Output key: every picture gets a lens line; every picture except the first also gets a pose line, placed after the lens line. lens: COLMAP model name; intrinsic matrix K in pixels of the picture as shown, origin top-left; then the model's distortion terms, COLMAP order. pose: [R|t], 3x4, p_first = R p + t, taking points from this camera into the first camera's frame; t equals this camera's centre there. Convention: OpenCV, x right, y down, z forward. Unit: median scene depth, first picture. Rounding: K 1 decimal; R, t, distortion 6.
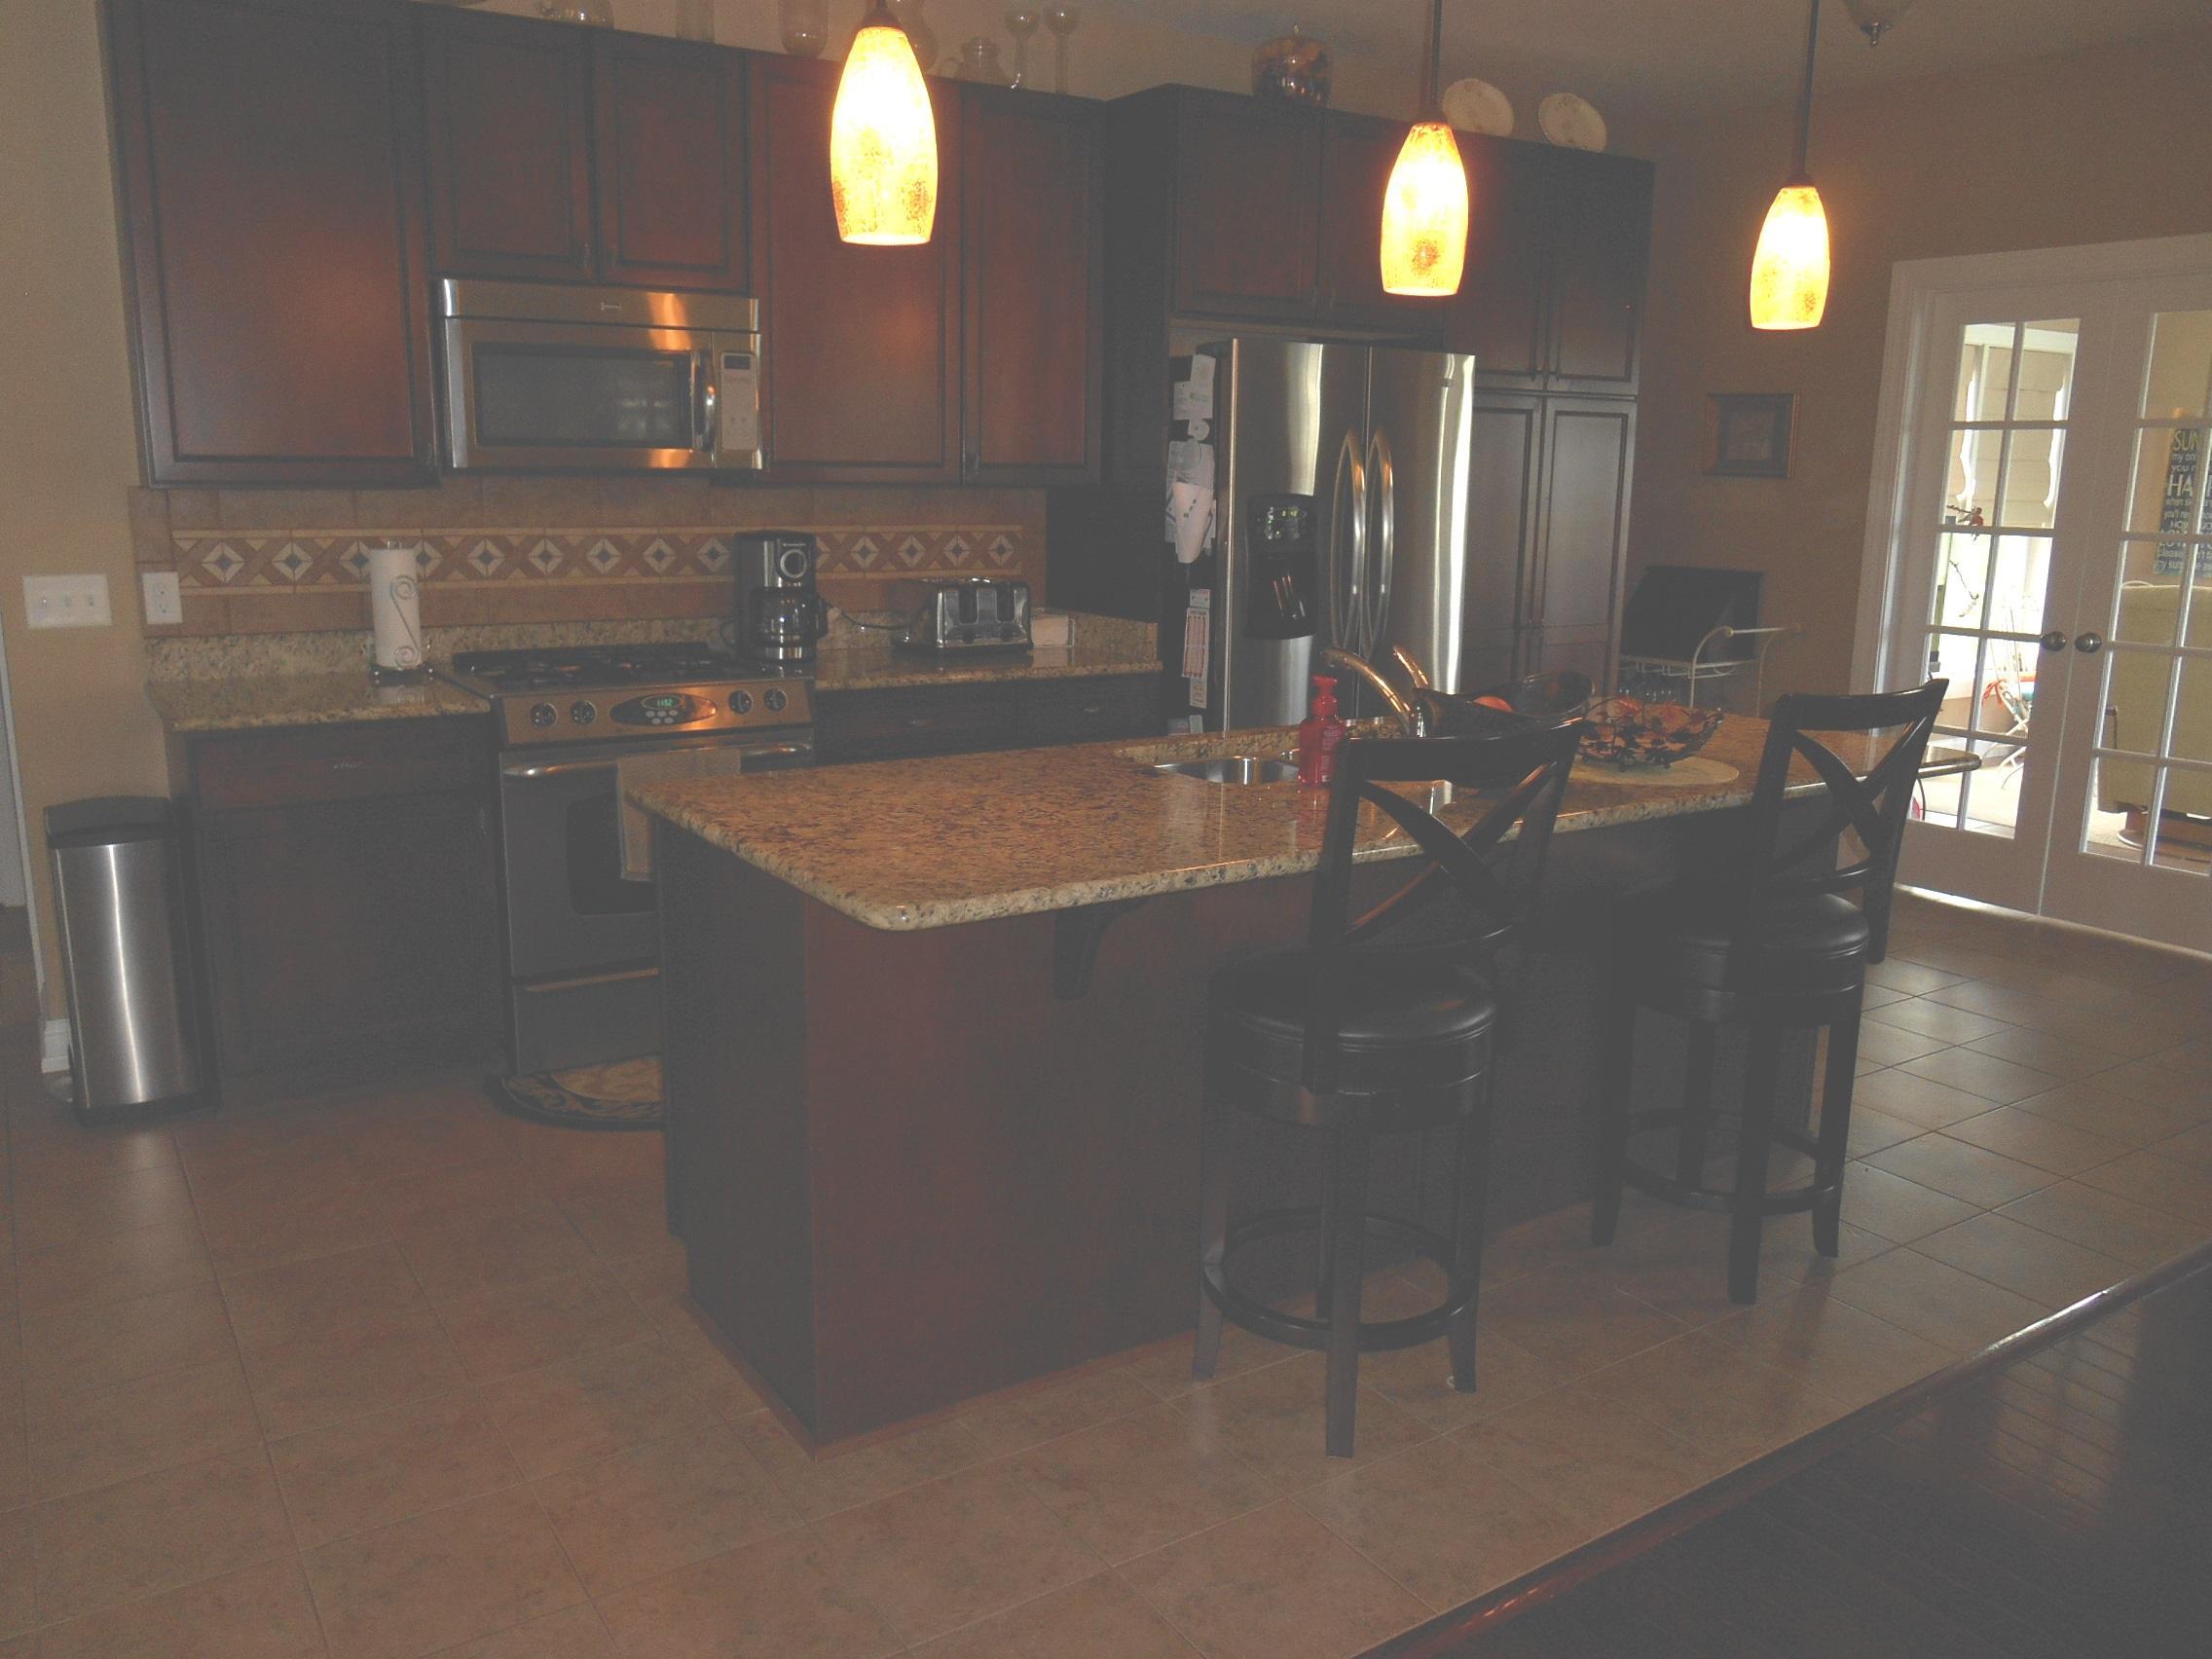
lens RADIAL K [[1730.6, 0, 1106.3], [0, 1730.6, 824.7], [0, 0, 1]] dist [-0.019953, 0.022808]
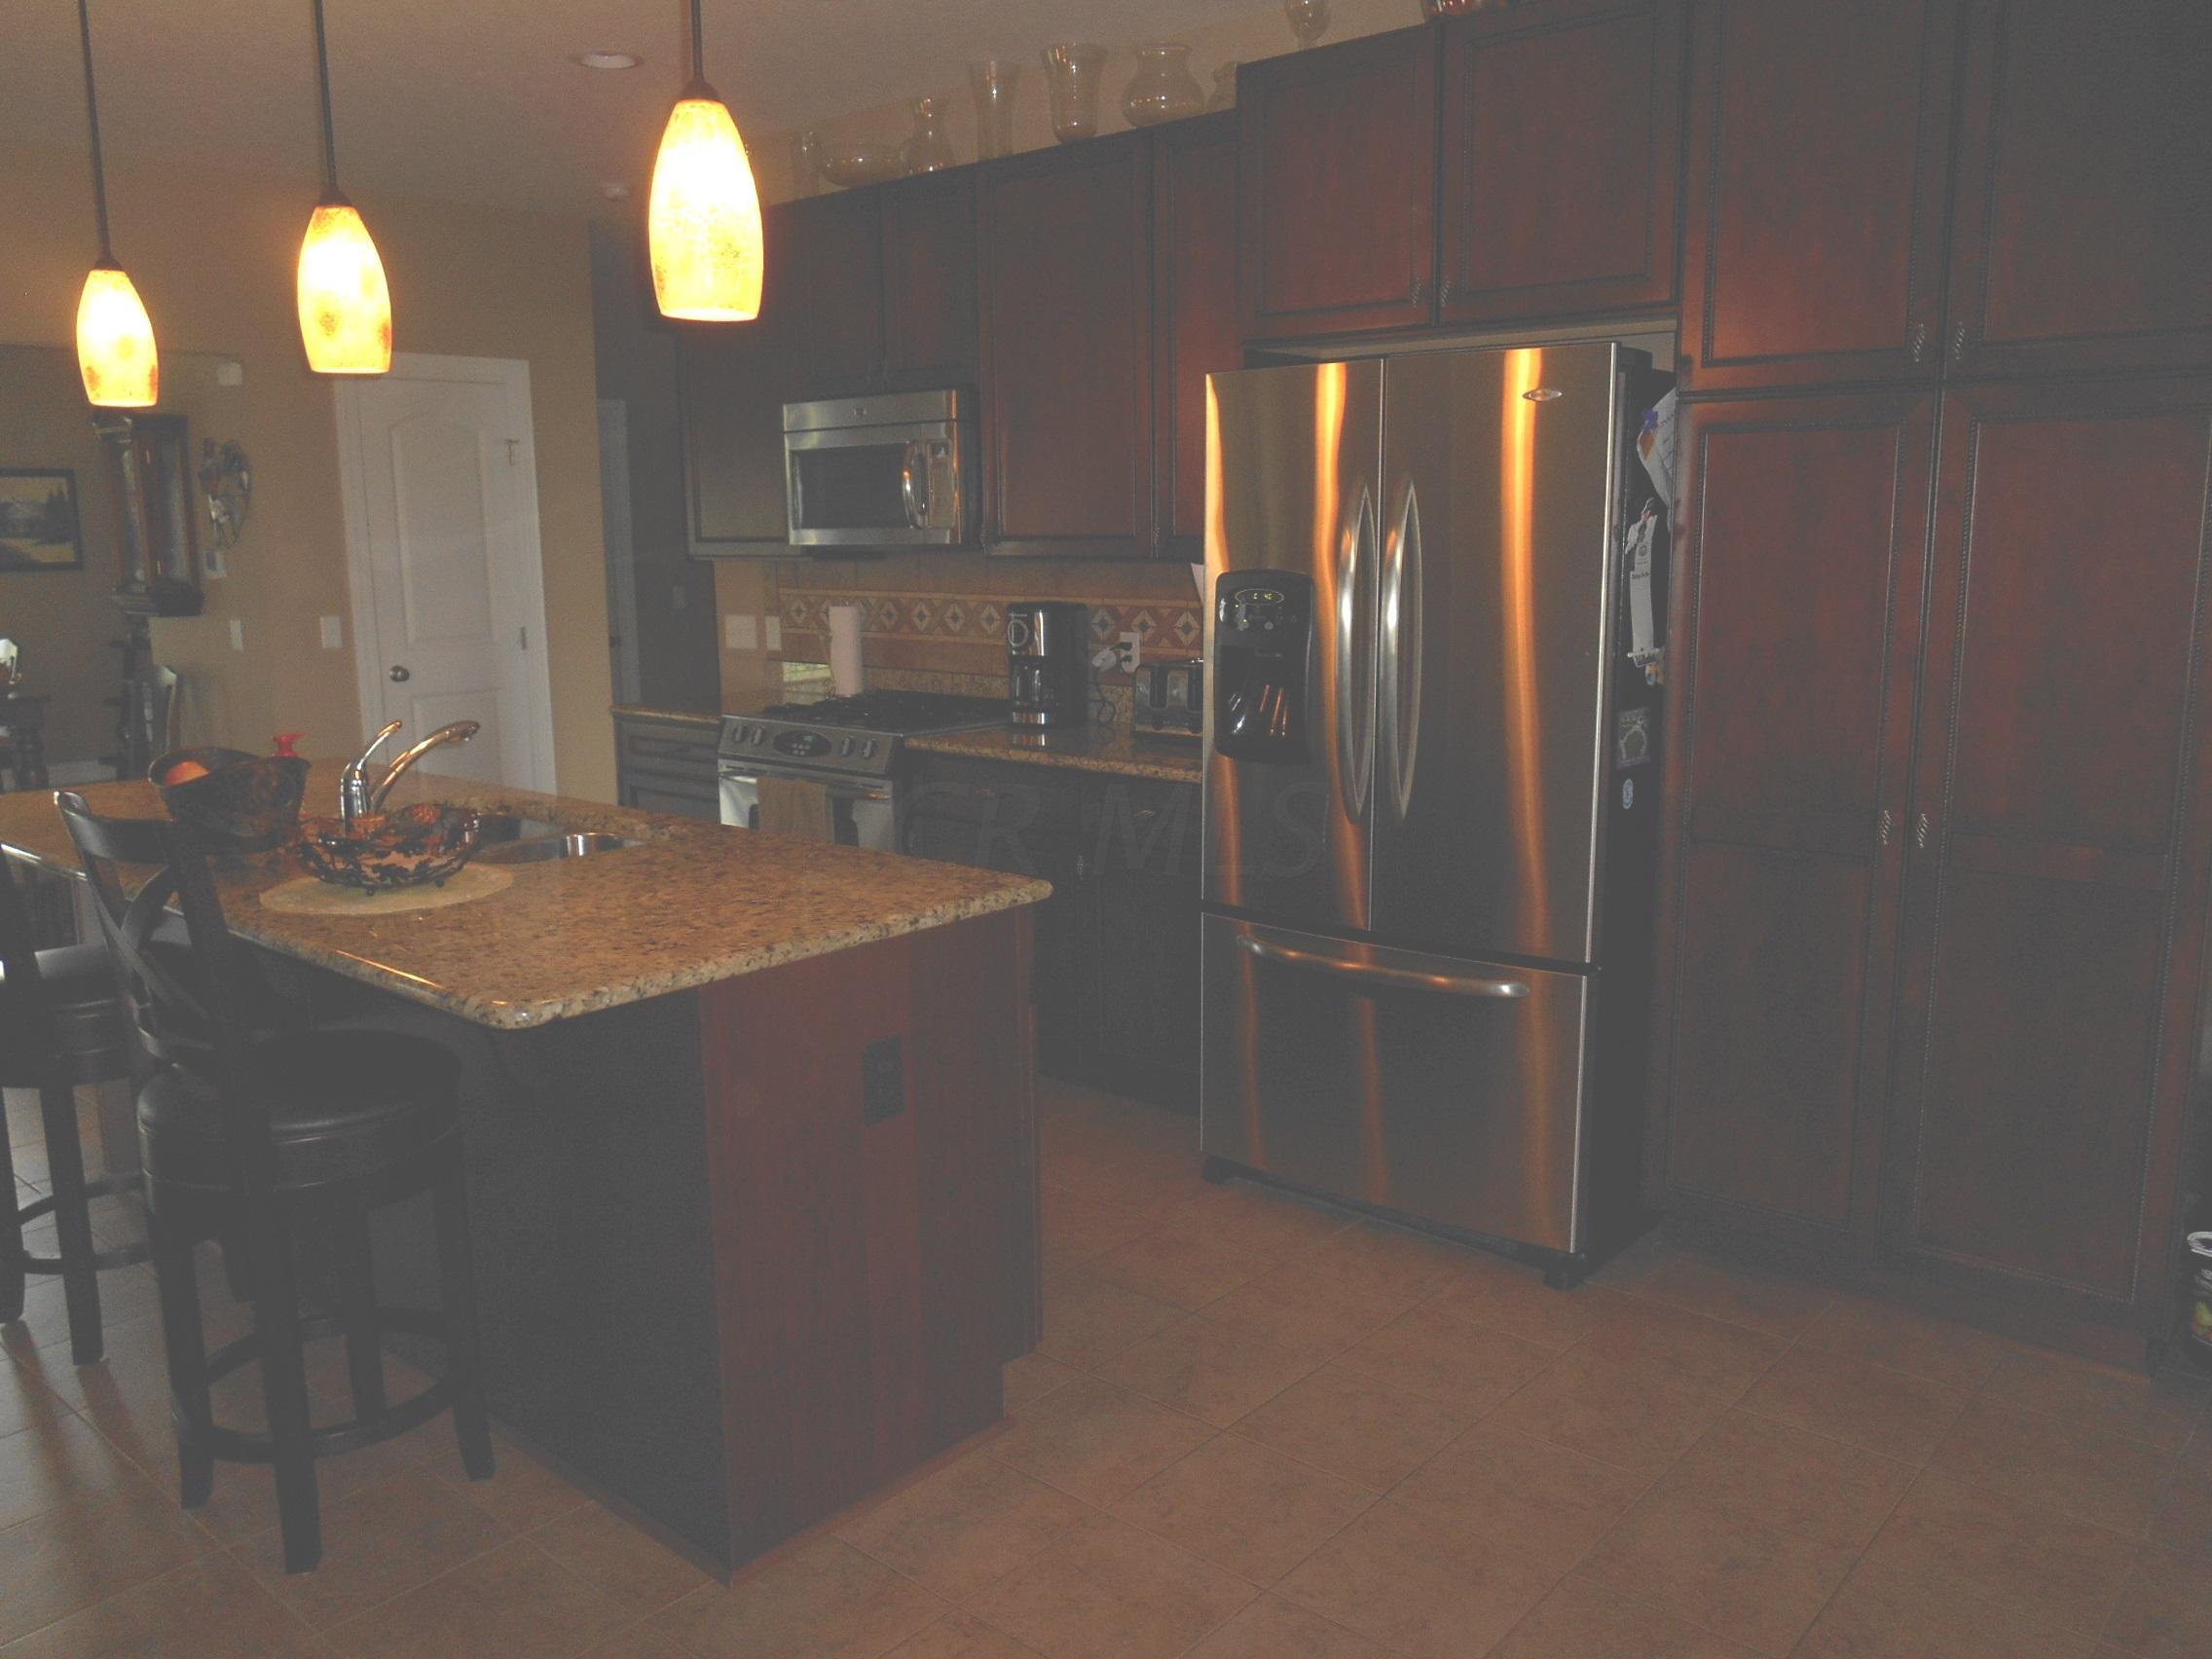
lens RADIAL K [[1730.6, 0, 1090.3], [0, 1730.6, 832.8], [0, 0, 1]] dist [-0.019953, 0.022808]
pose [[0.231003, 0.140552, -0.962747, 0.871092], [-0.200342, 0.975178, 0.094296, -0.142642], [0.952103, 0.171096, 0.253428, 0.817320]]
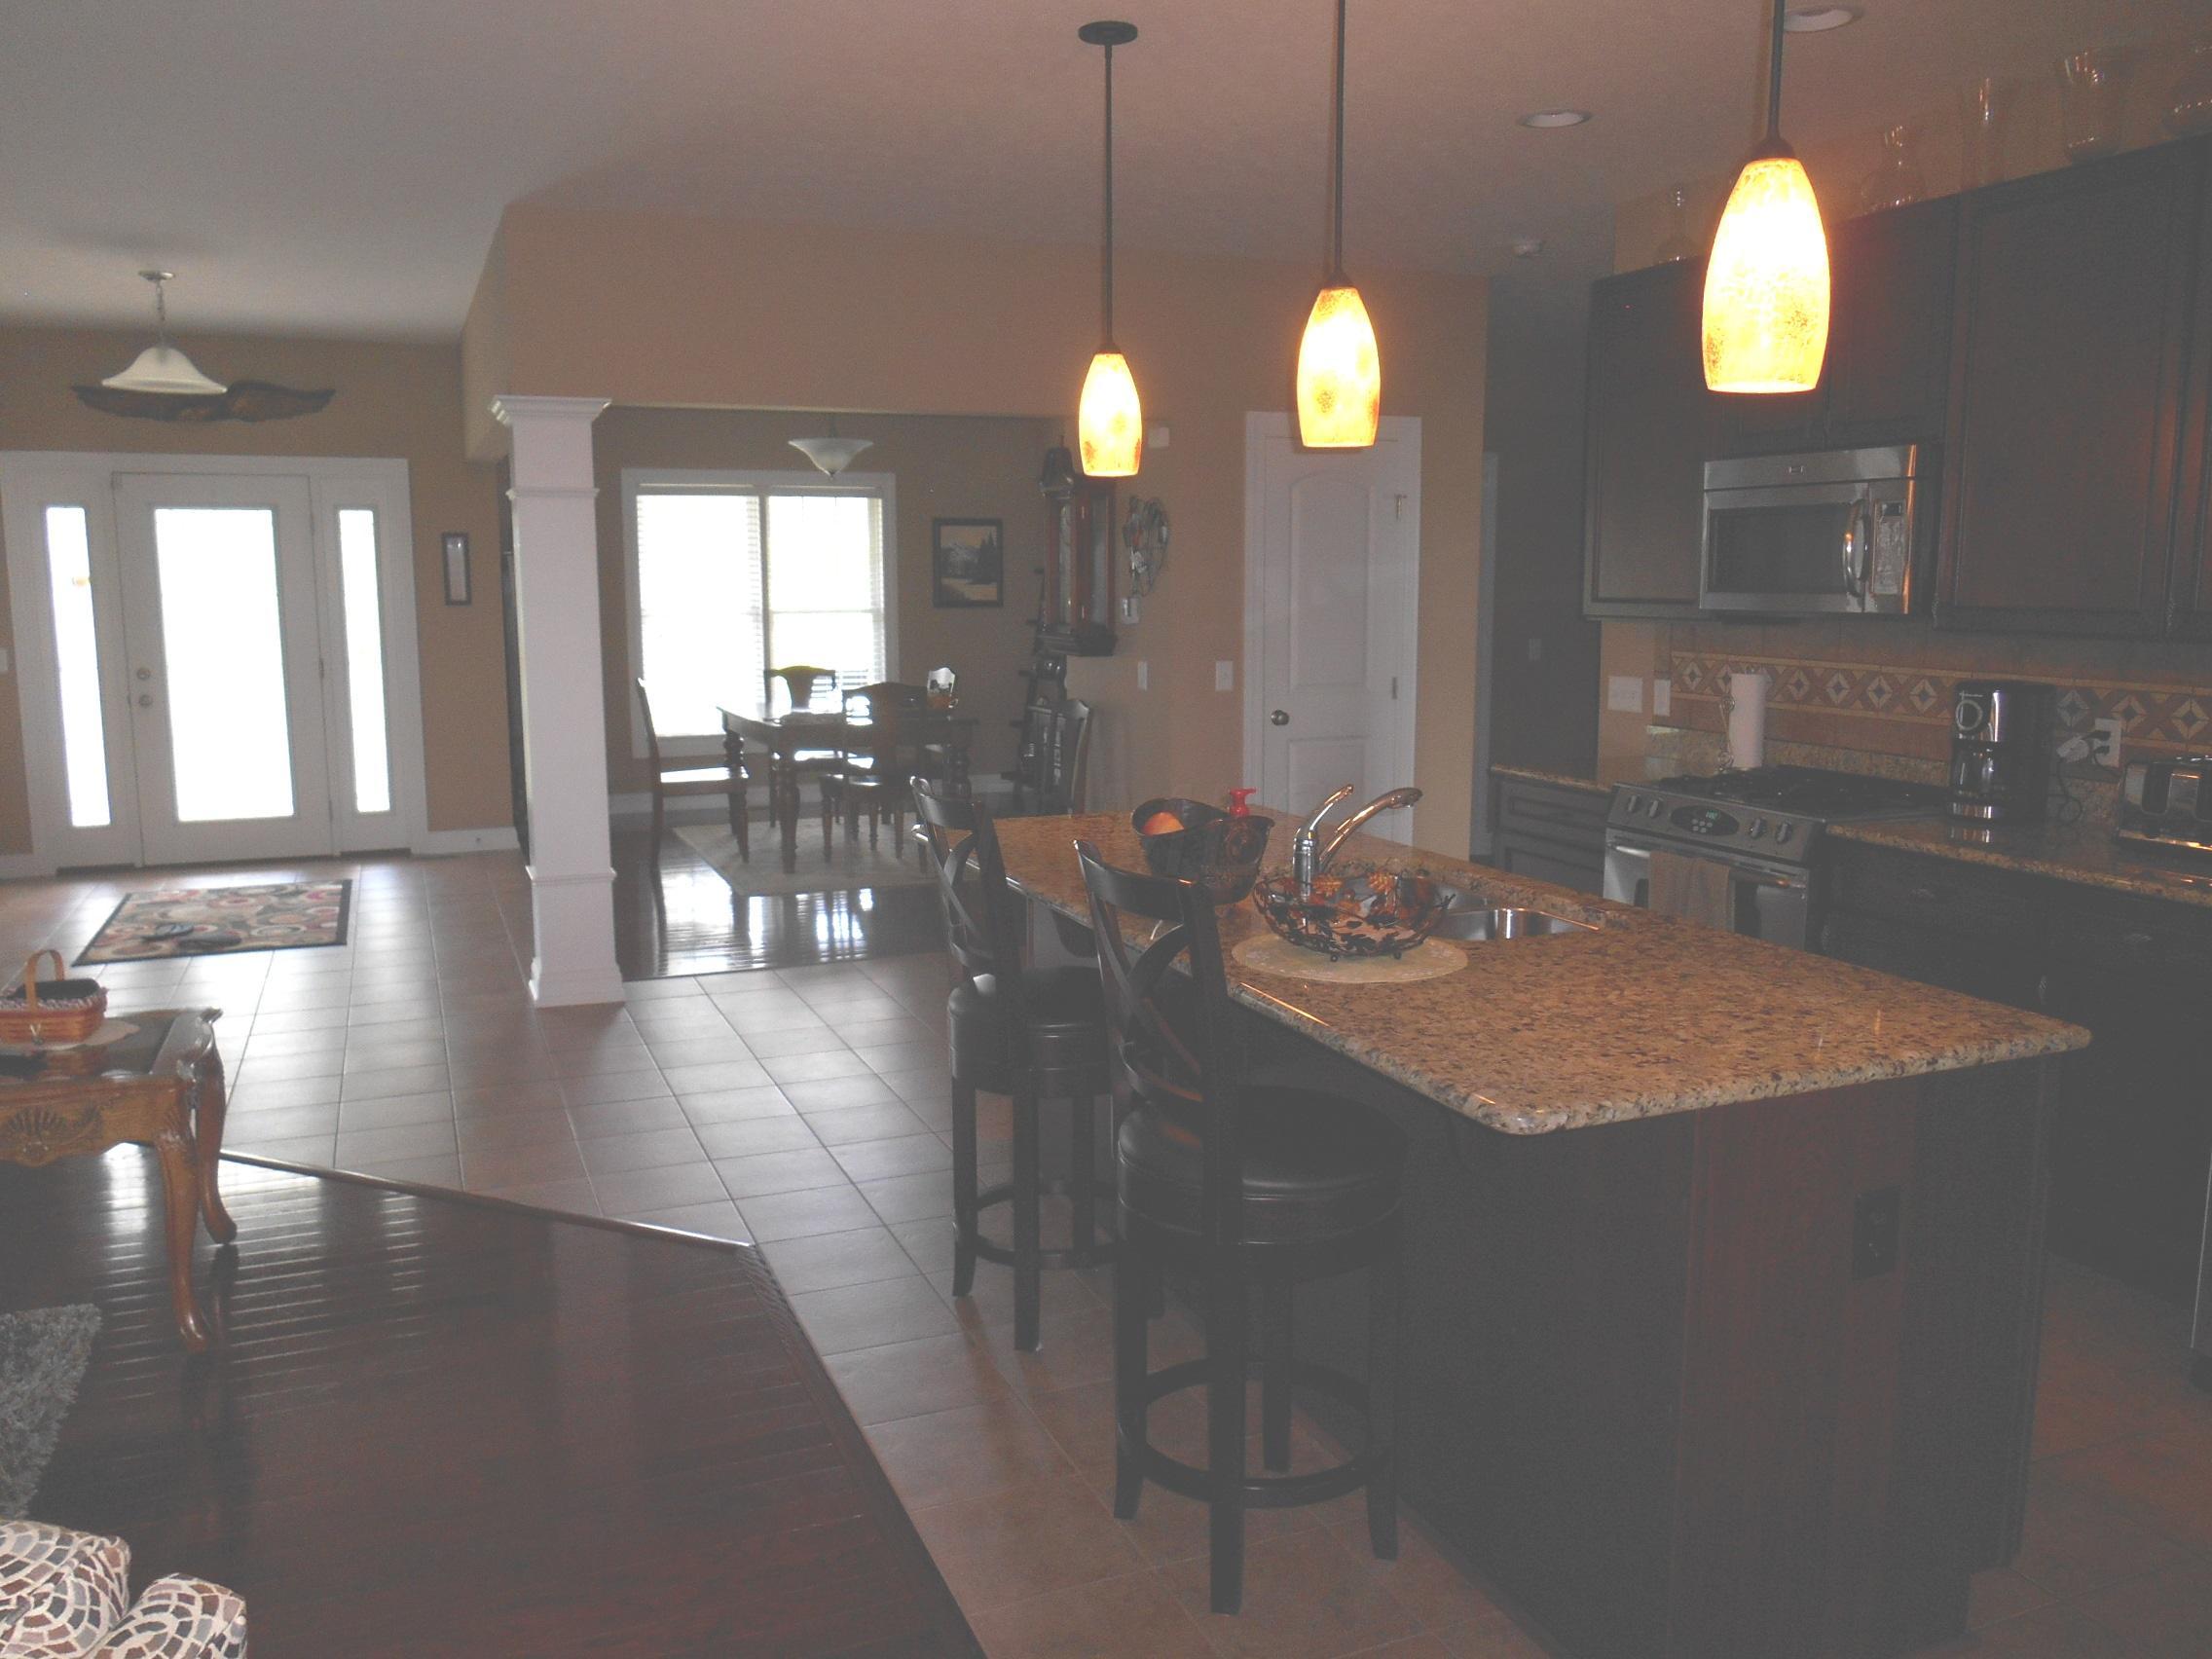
lens RADIAL K [[1730.6, 0, 1103.7], [0, 1730.6, 832.6], [0, 0, 1]] dist [-0.019953, 0.022808]
pose [[-0.214782, 0.118087, -0.969497, 0.845680], [-0.225053, 0.959966, 0.166784, -0.142244], [0.950379, 0.254010, -0.179608, 0.759048]]
